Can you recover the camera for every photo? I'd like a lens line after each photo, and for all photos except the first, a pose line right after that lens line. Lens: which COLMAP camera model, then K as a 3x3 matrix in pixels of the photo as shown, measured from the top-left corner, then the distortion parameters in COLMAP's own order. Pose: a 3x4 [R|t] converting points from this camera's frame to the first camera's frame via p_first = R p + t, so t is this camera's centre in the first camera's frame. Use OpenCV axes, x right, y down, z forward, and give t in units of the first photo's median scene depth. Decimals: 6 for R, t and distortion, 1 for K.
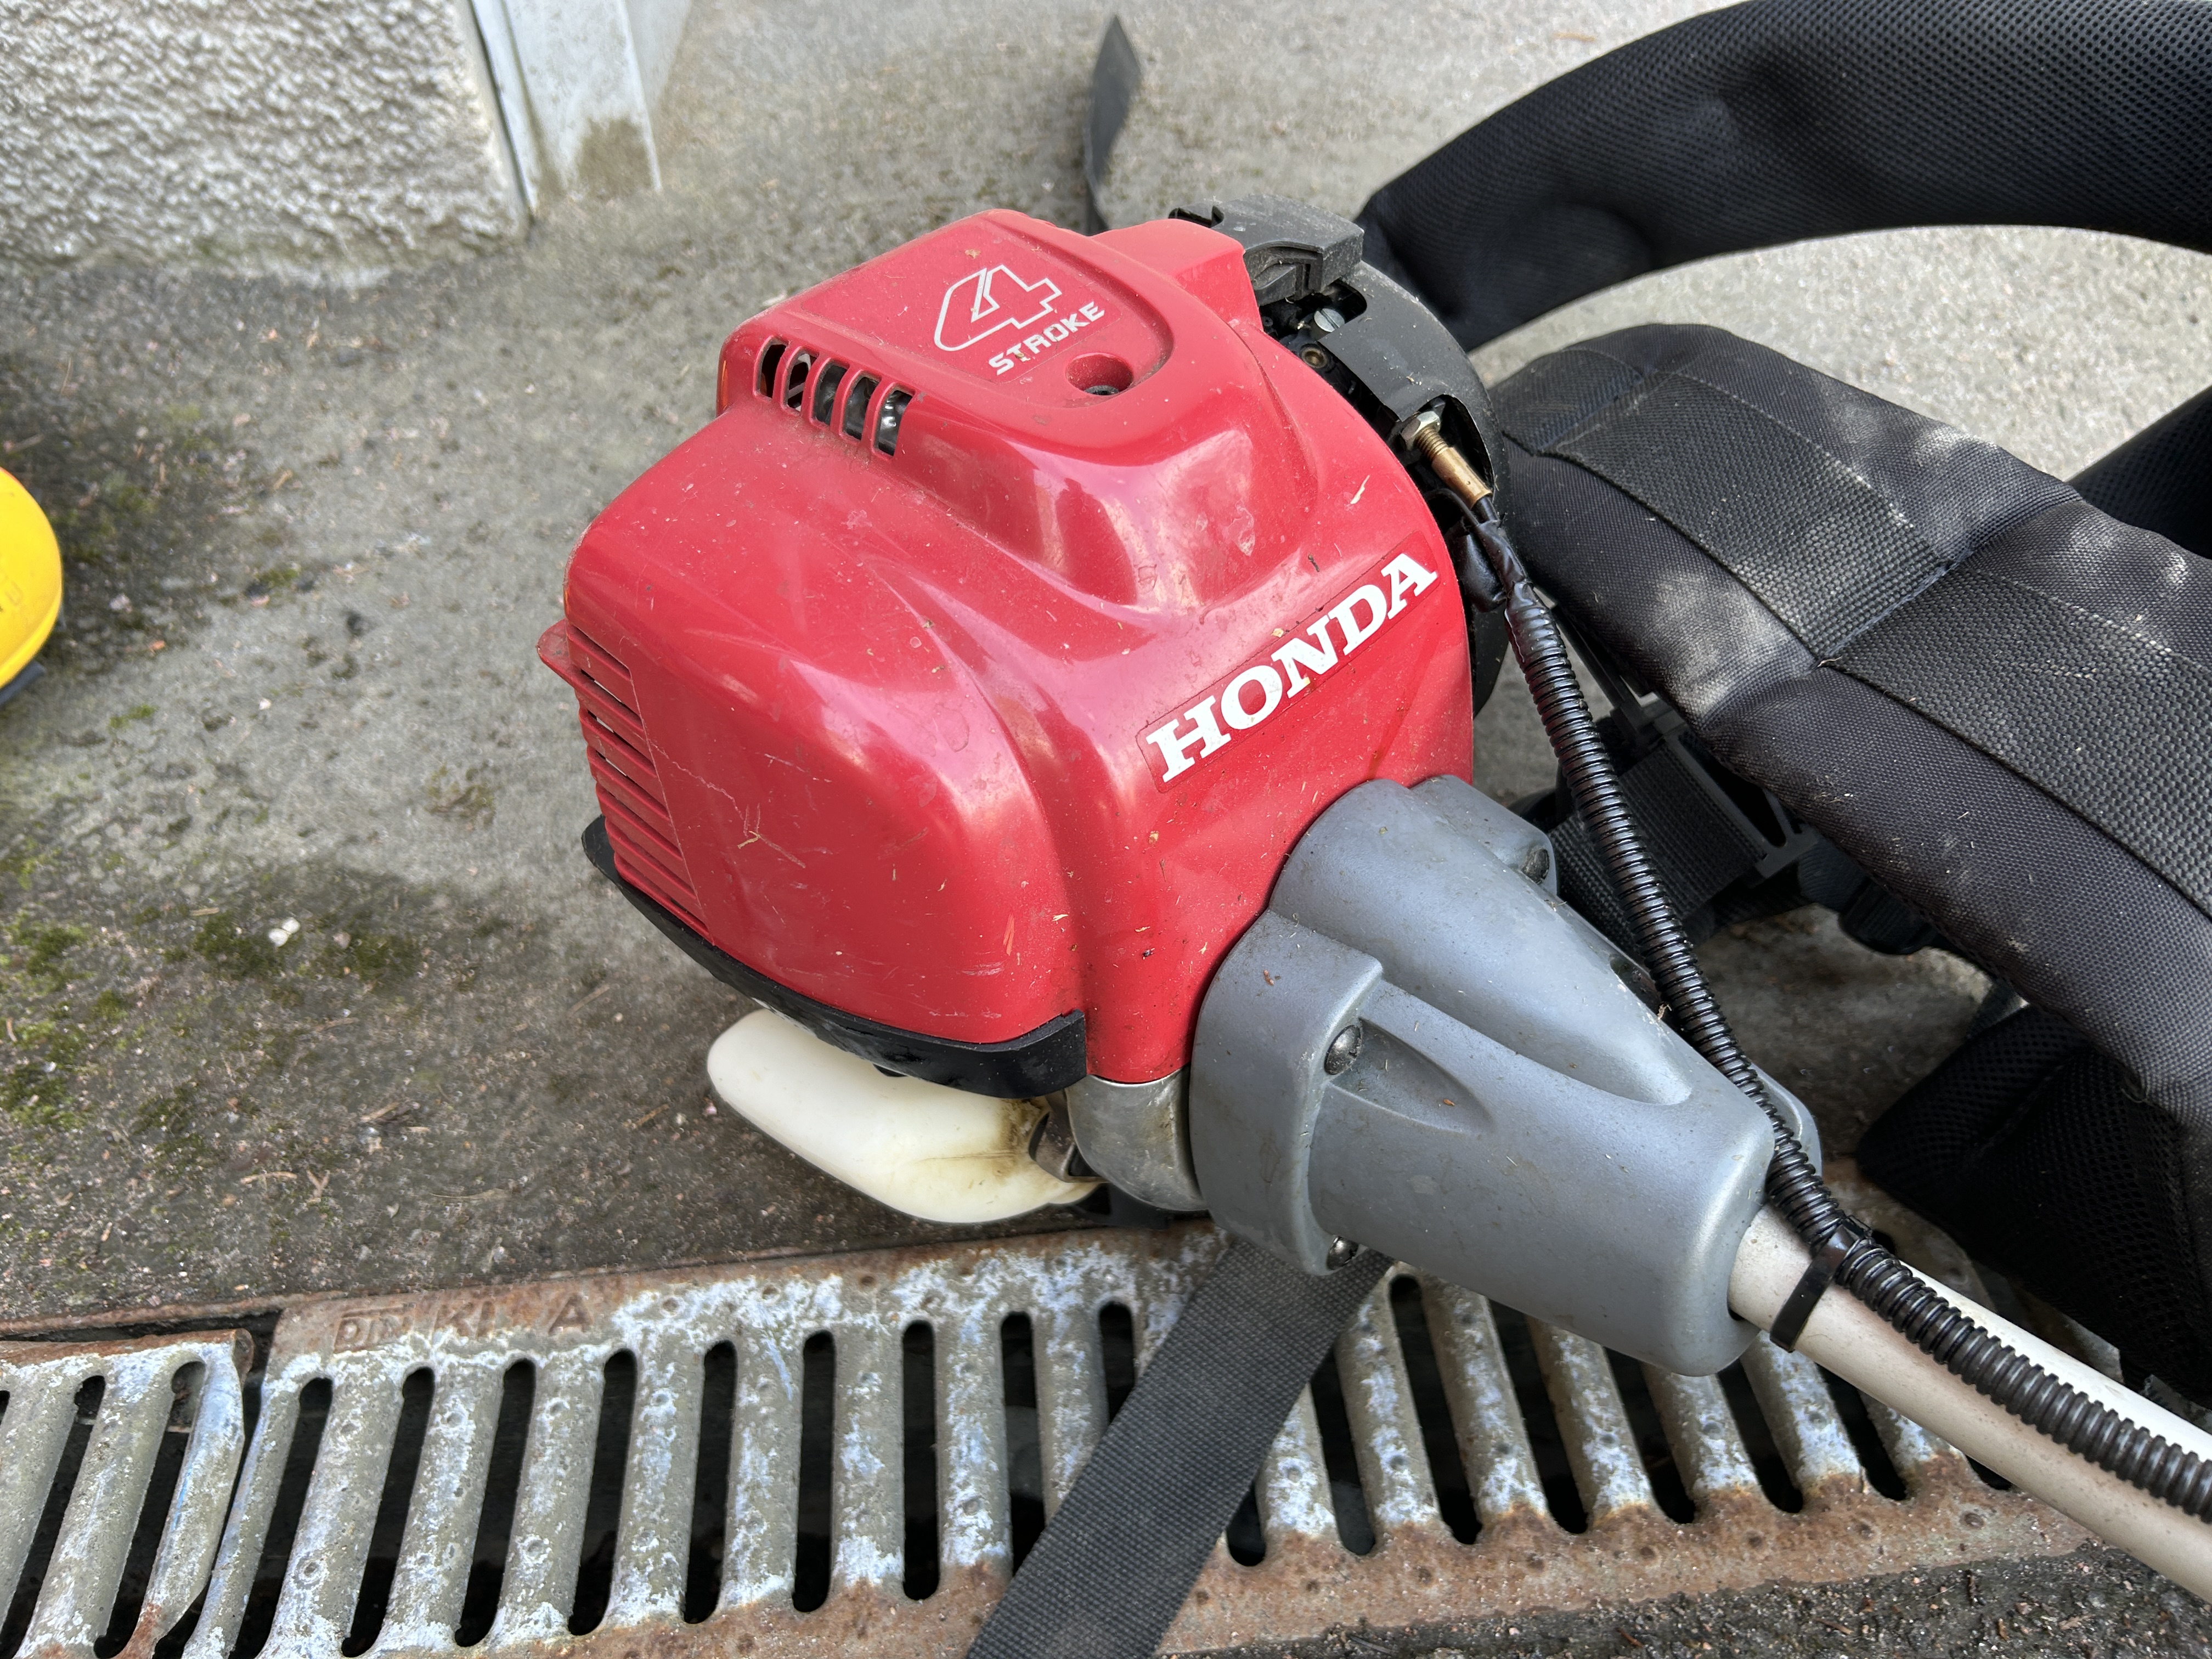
lens RADIAL K [[1686.5, 0, 1097.6], [0, 1686.5, 833.8], [0, 0, 1]] dist [0.020994, -0.029008]
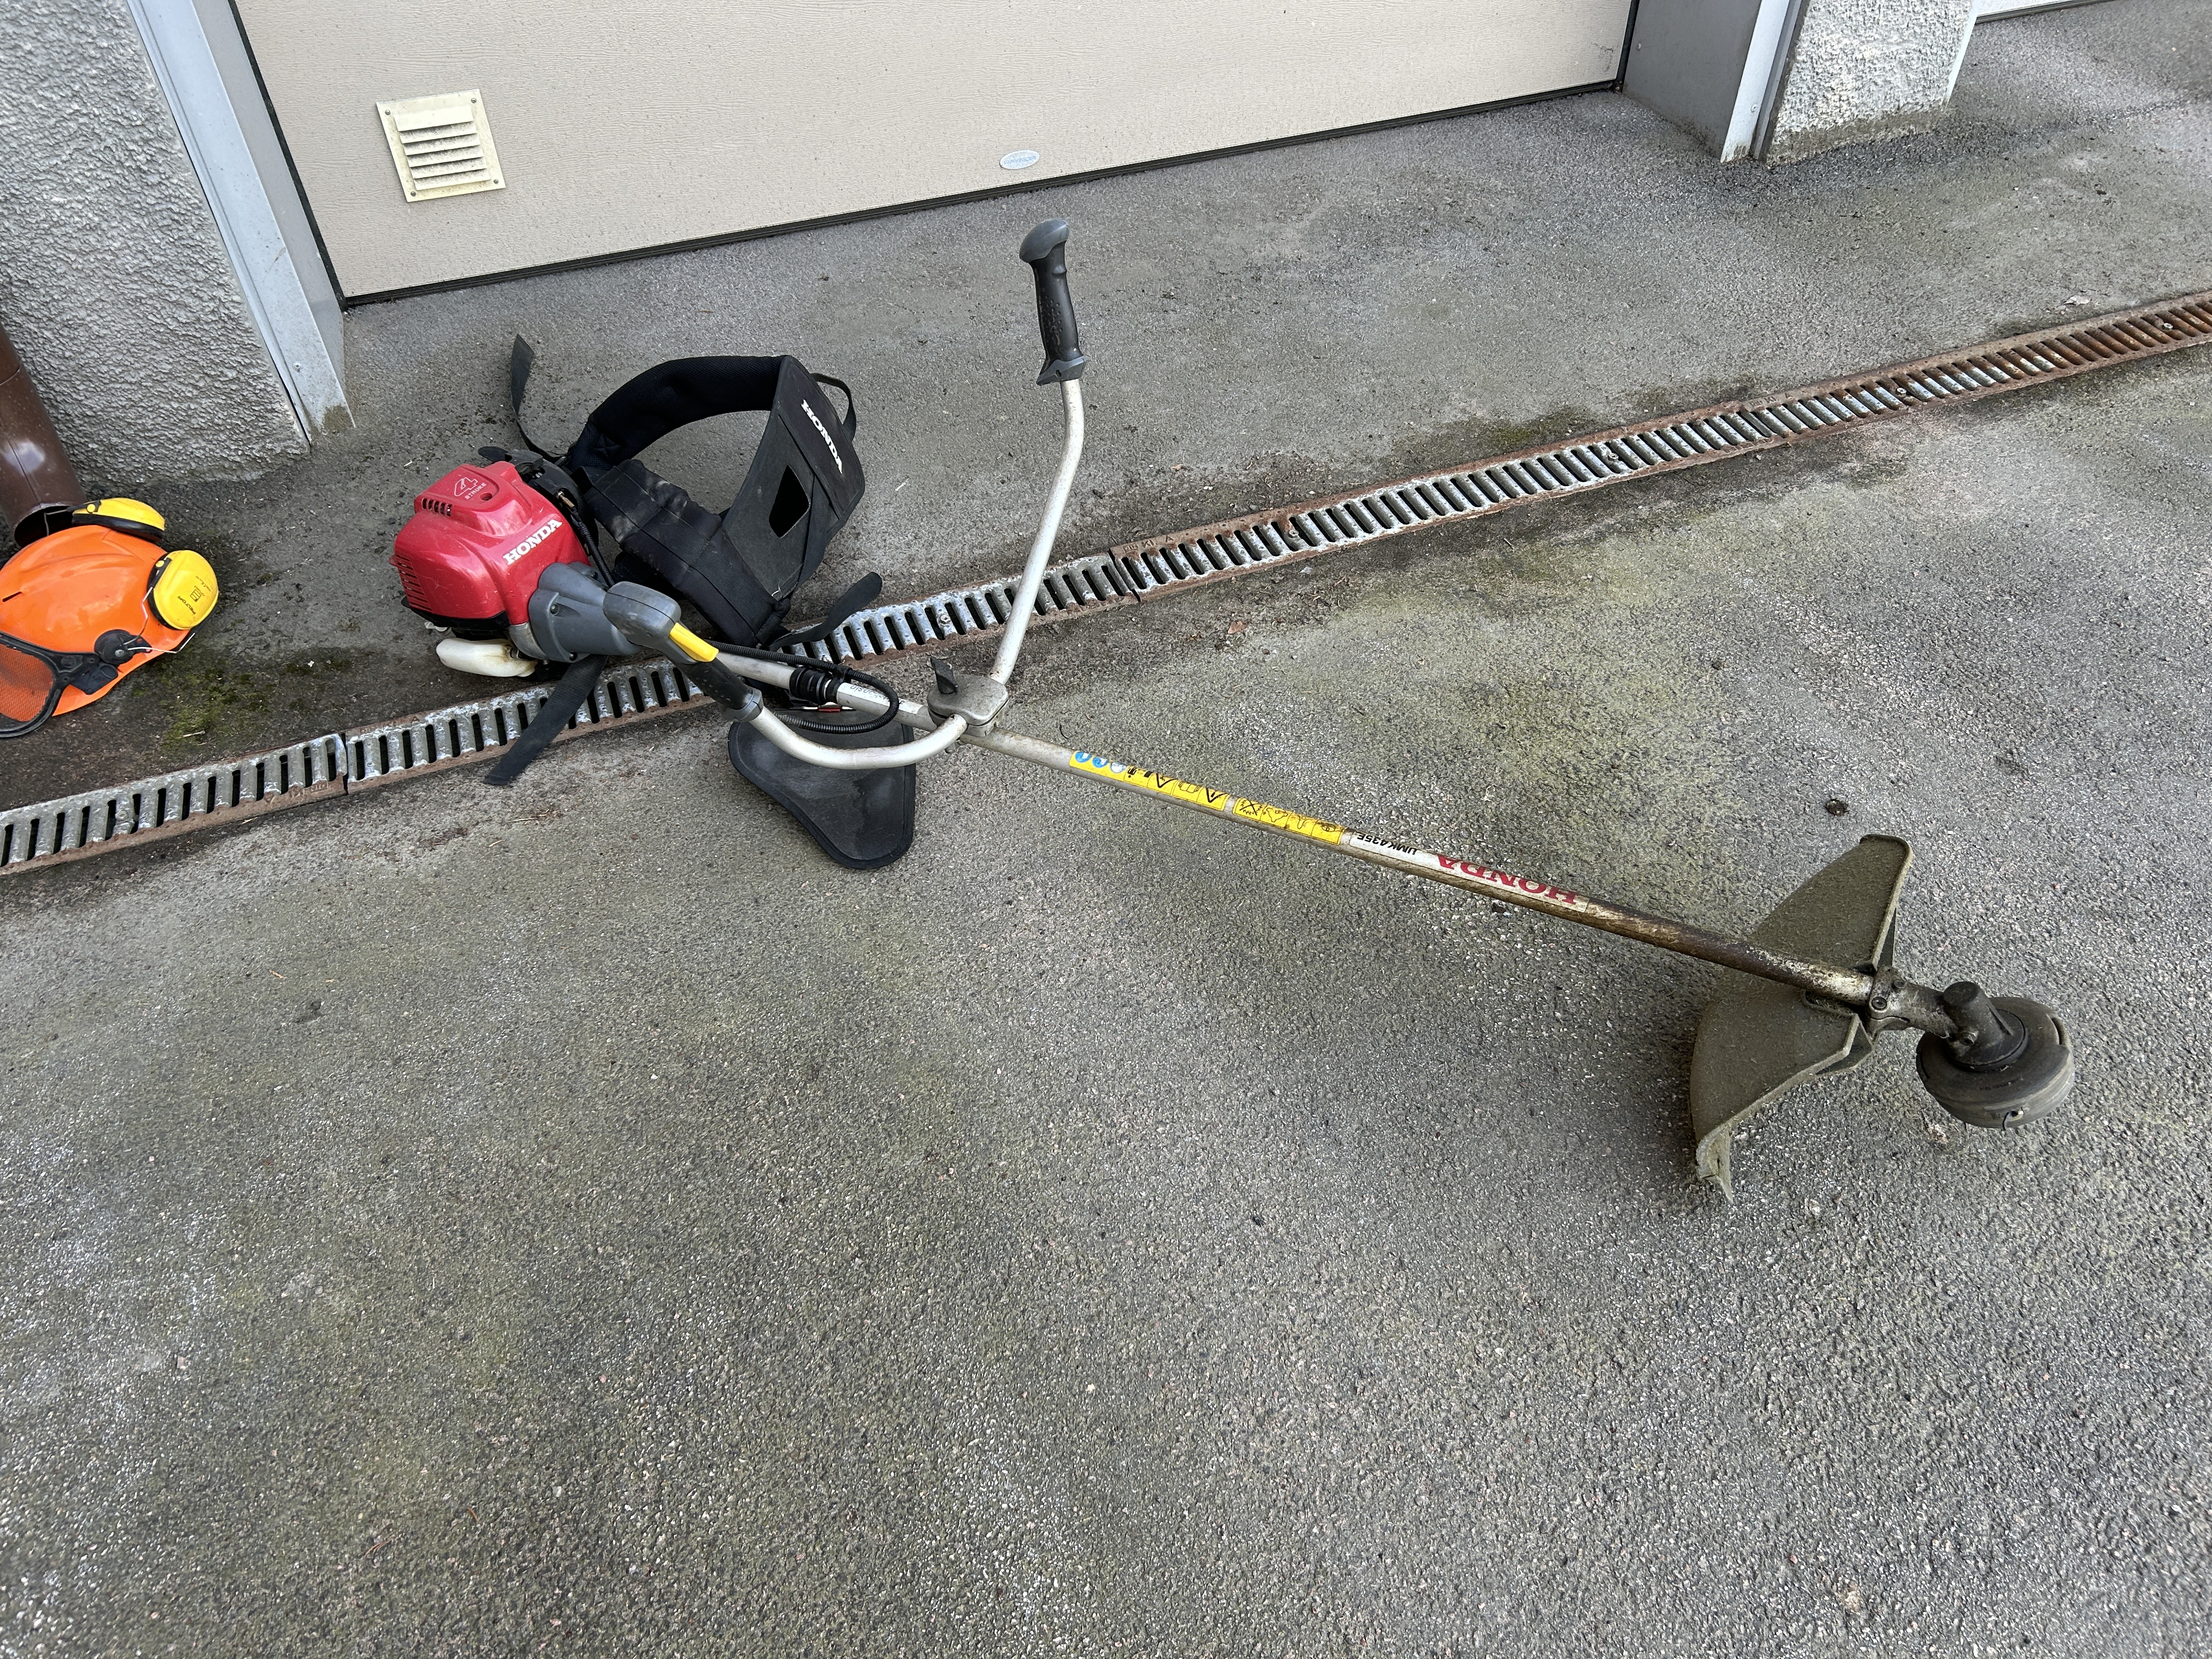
lens RADIAL K [[1686.5, 0, 1124.1], [0, 1686.5, 837.5], [0, 0, 1]] dist [0.020994, -0.029008]
pose [[0.965320, -0.183132, 0.186066, 0.485508], [0.179767, 0.983088, 0.034950, 0.626335], [-0.189320, -0.000289, 0.981915, -3.003115]]
